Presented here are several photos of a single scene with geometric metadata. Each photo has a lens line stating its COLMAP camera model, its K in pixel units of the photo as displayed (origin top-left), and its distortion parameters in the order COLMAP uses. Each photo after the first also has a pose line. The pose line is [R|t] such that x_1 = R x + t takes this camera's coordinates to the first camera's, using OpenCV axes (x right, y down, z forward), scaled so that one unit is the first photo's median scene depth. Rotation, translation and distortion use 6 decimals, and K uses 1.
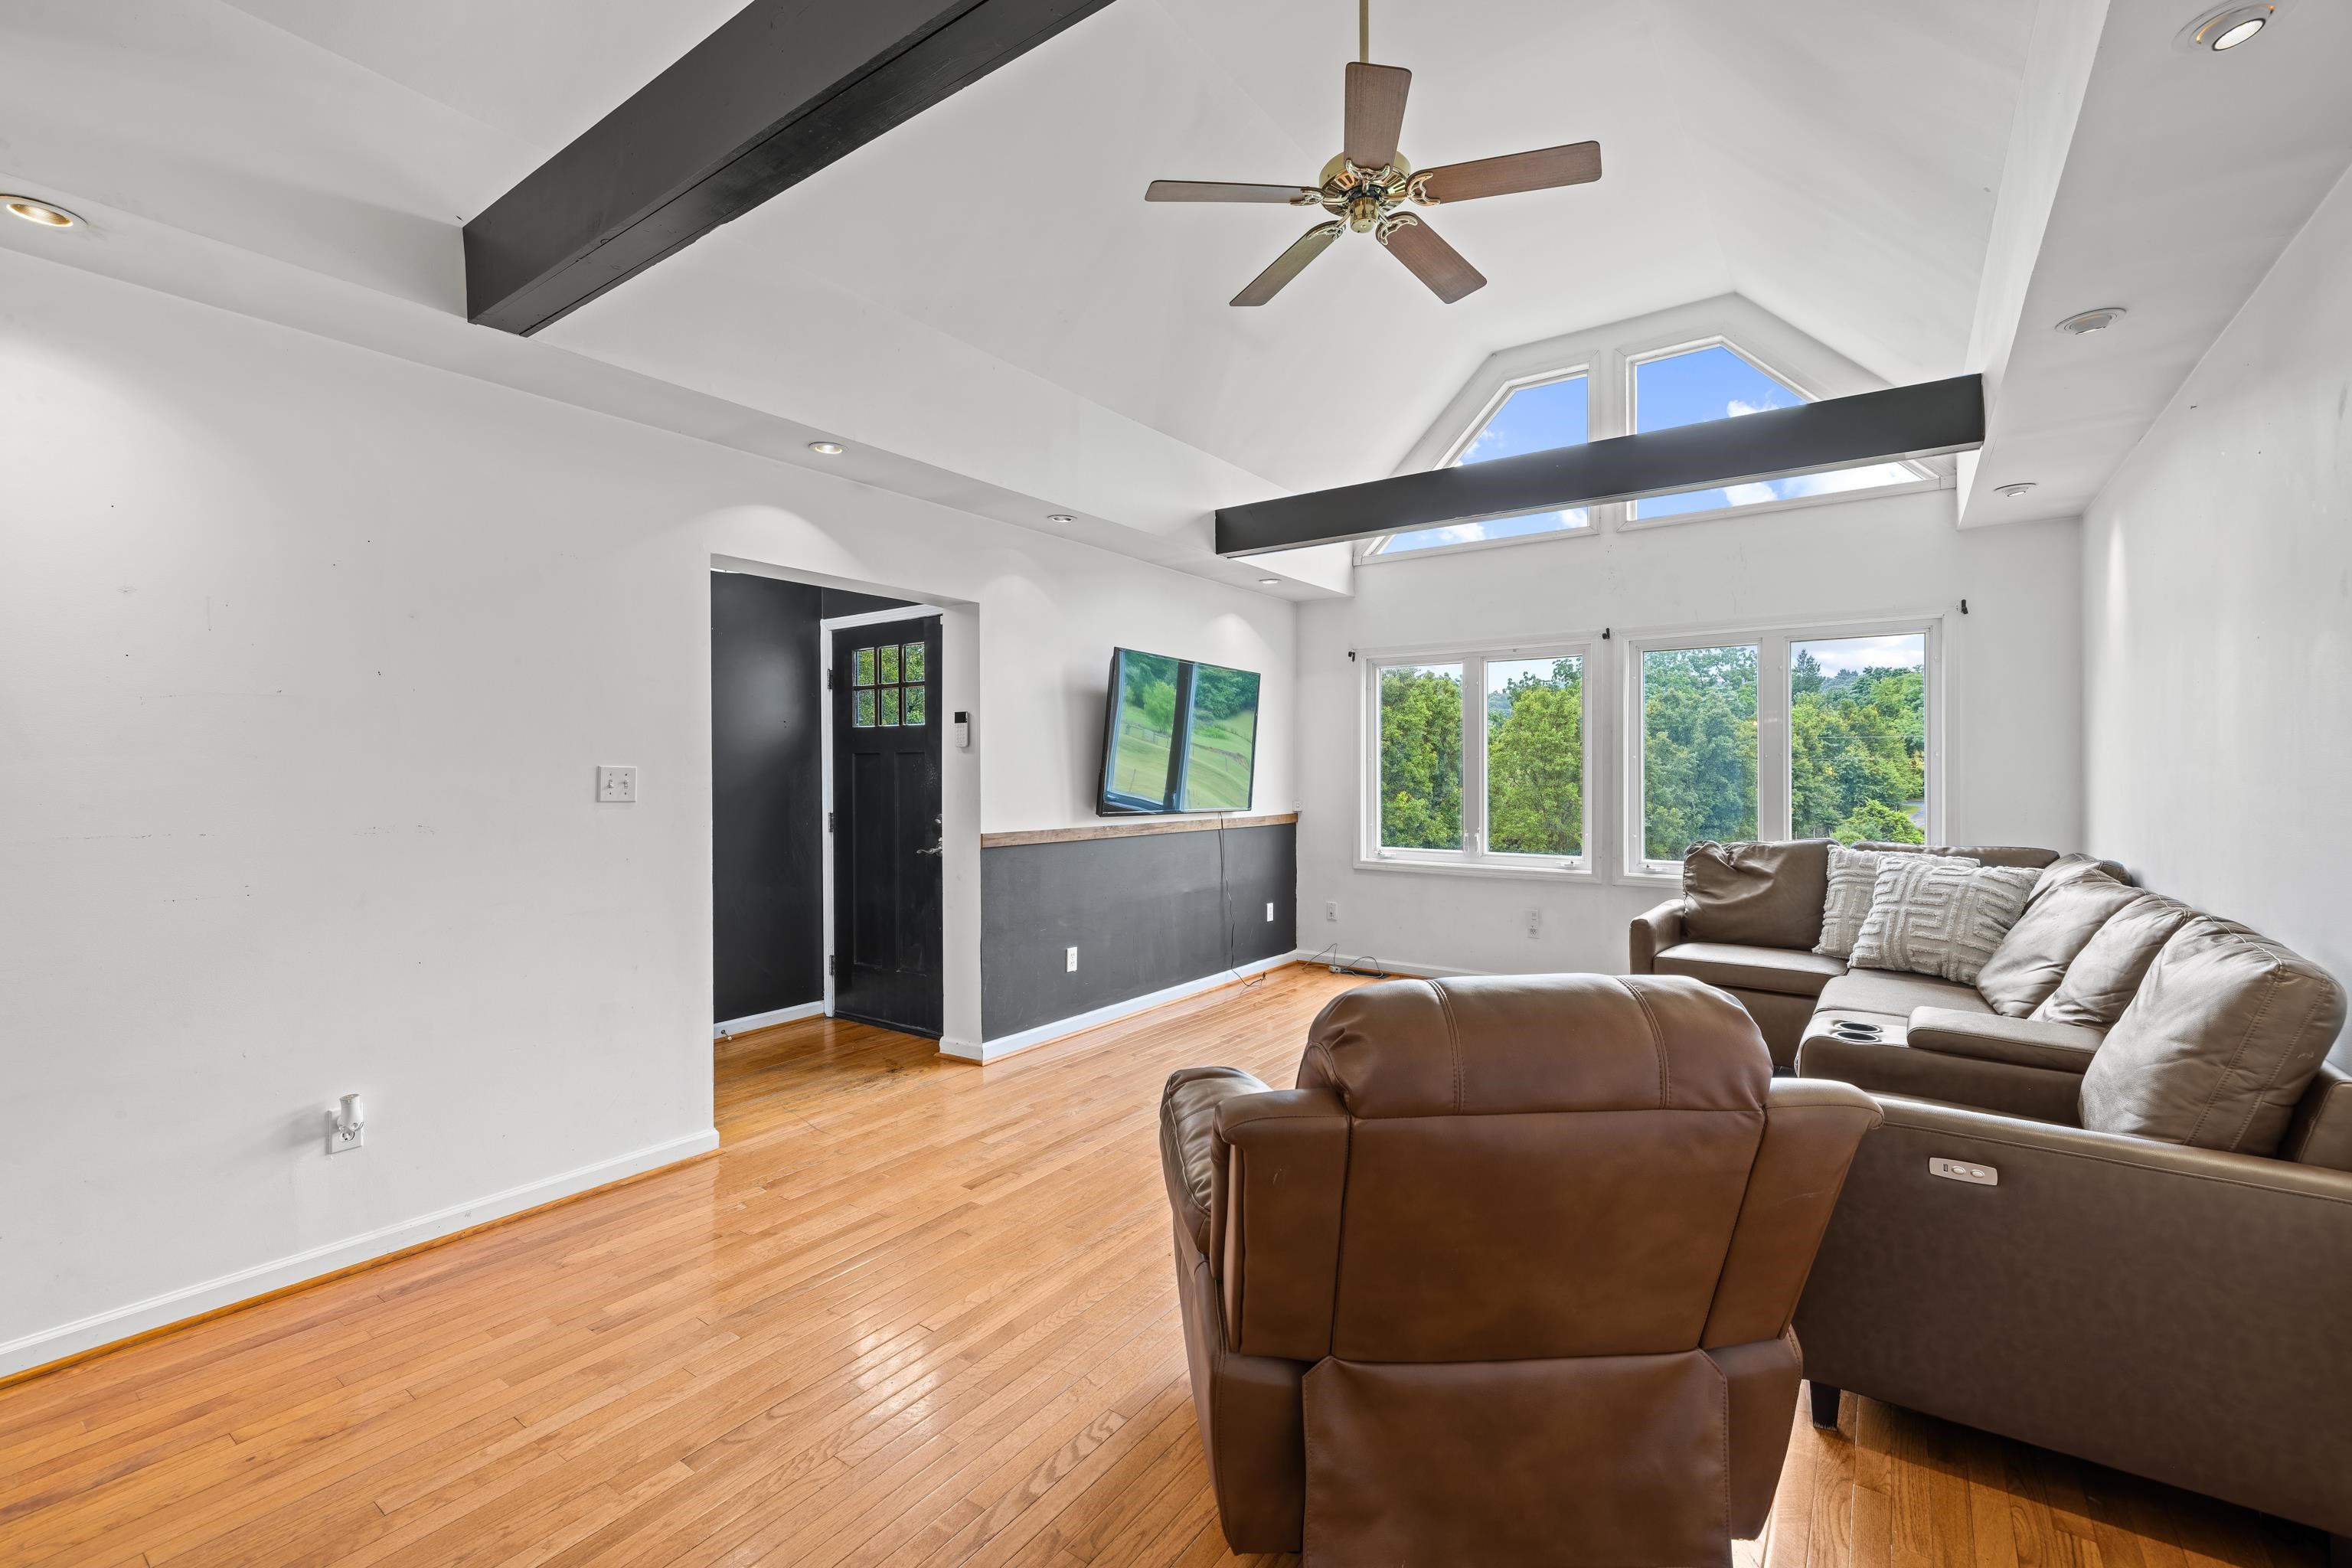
lens RADIAL K [[1002.5, 0, 1181.0], [0, 1002.5, 770.6], [0, 0, 1]] dist [0.000932, 0.000016]
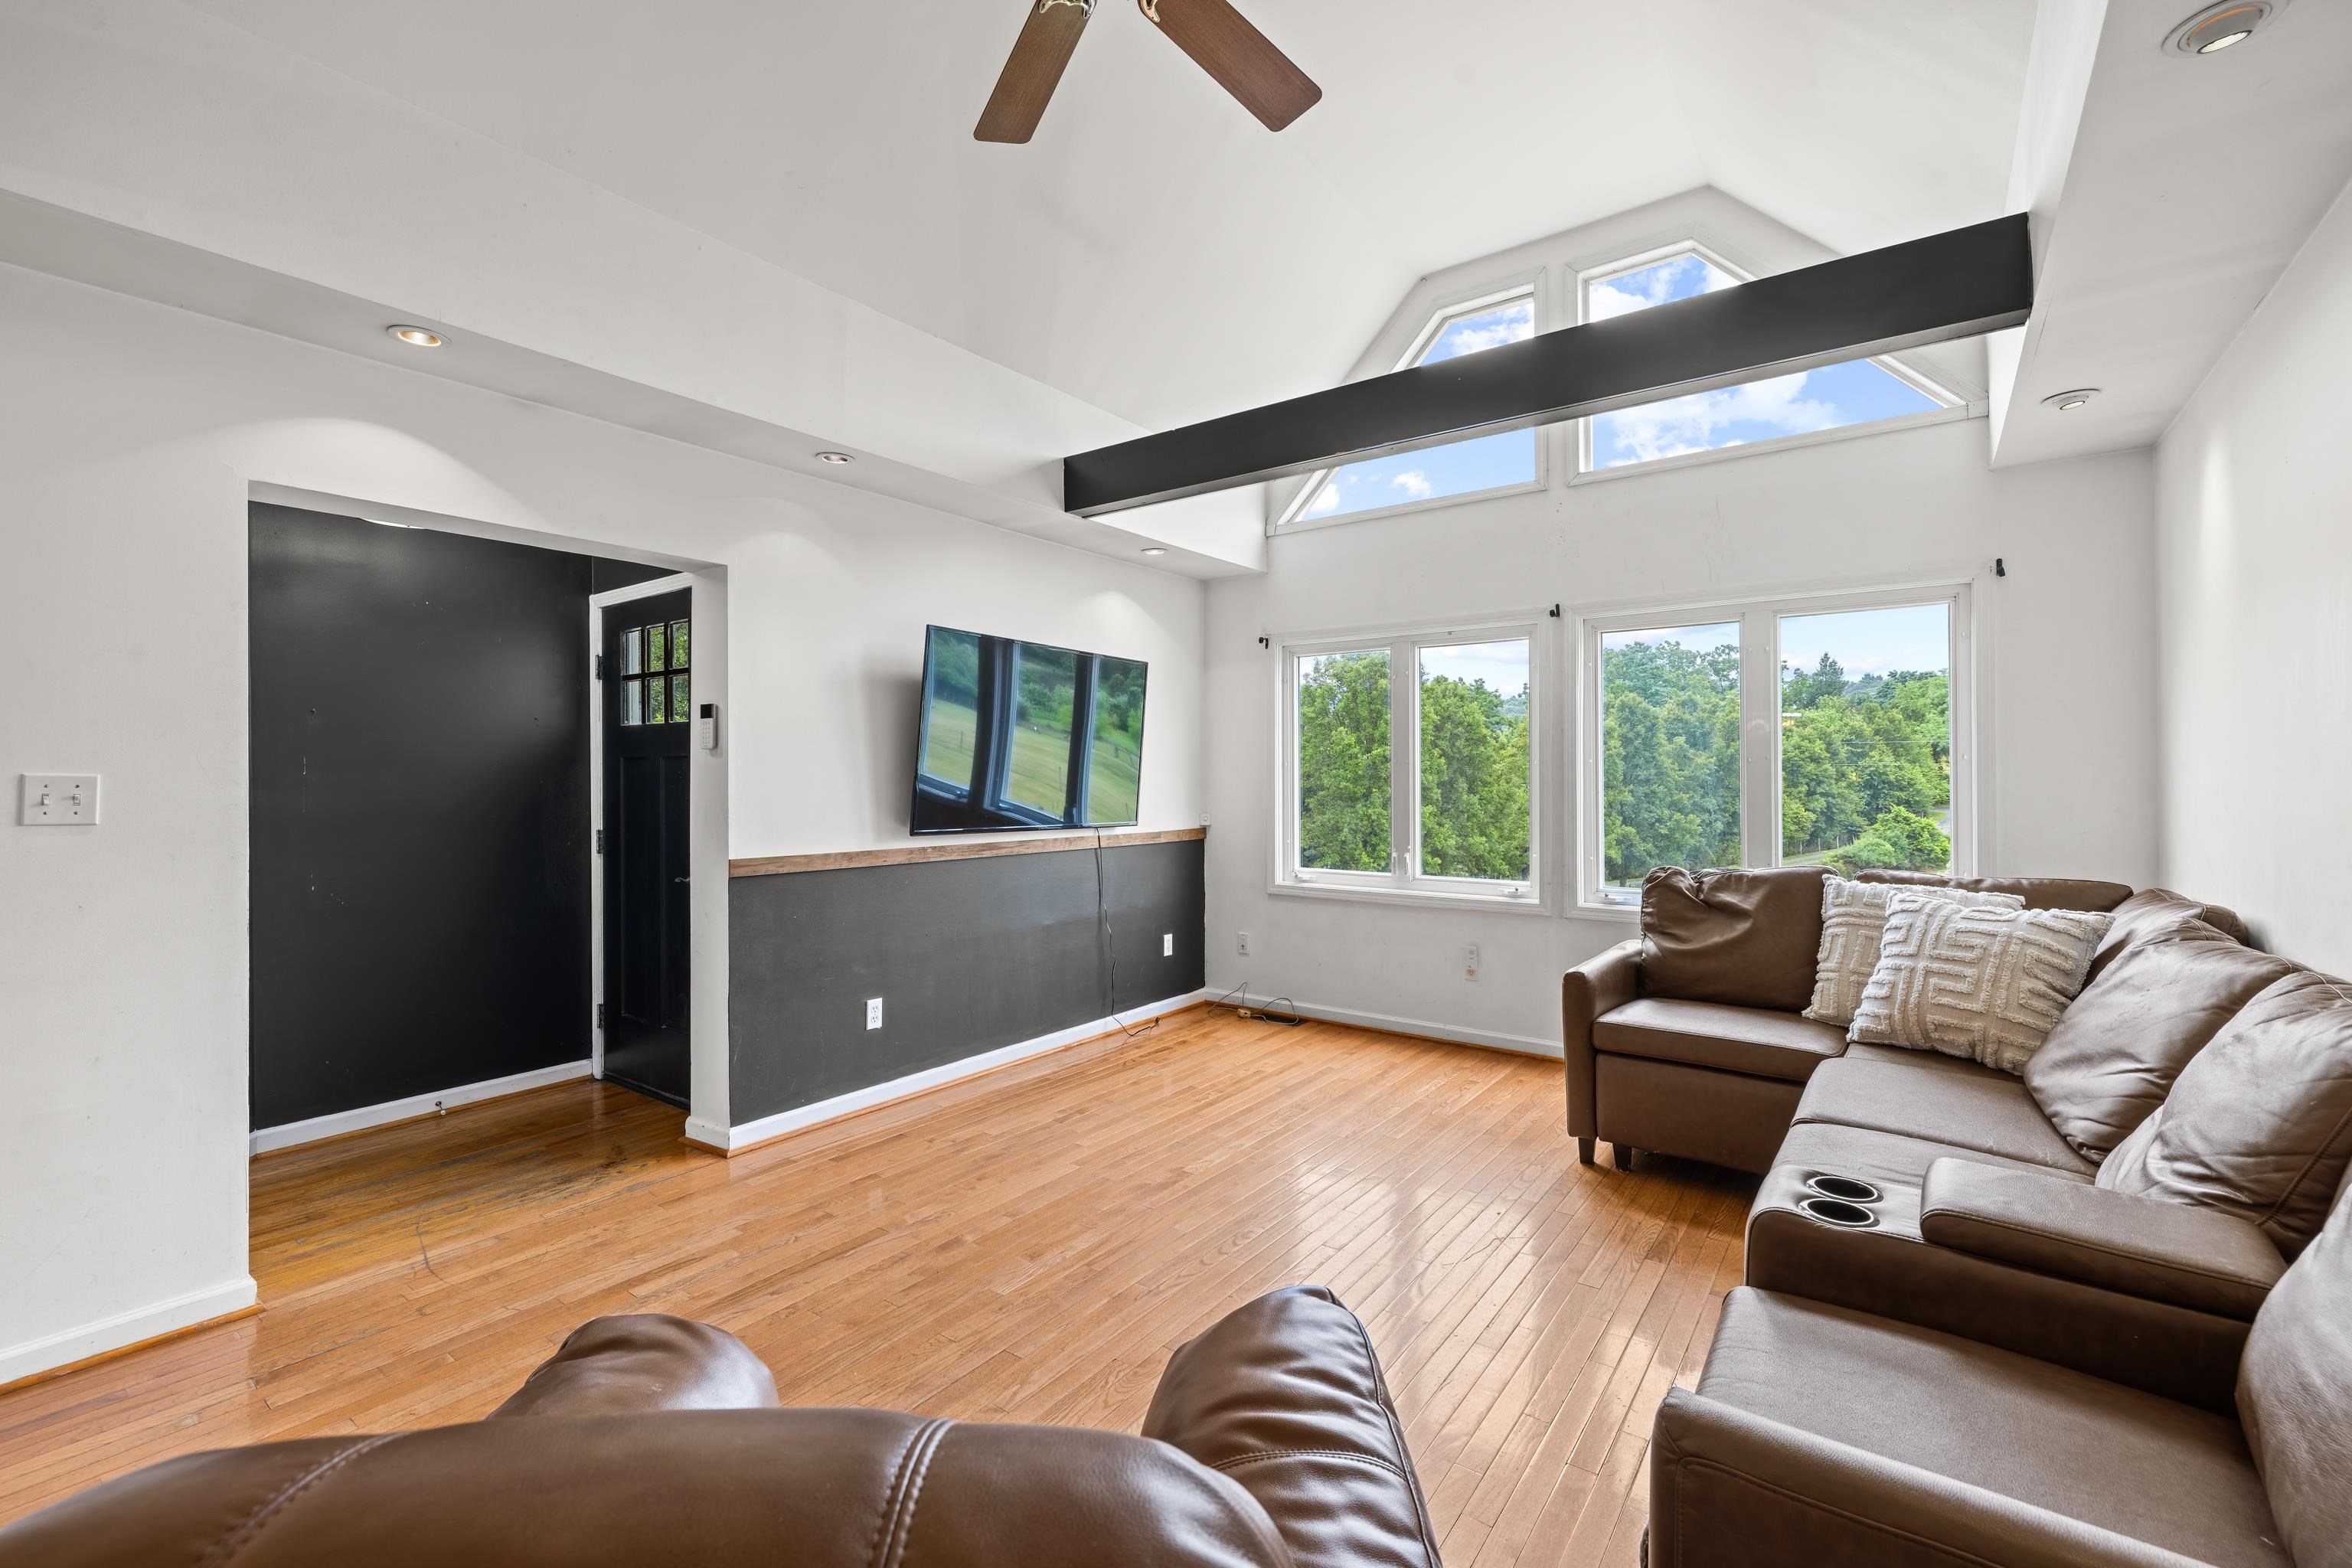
lens RADIAL K [[1002.5, 0, 1179.9], [0, 1002.5, 769.2], [0, 0, 1]] dist [0.000932, 0.000016]
pose [[0.999840, -0.000834, -0.017854, 0.163848], [0.000702, 0.999972, -0.007423, -0.001516], [0.017859, 0.007410, 0.999813, 0.218946]]
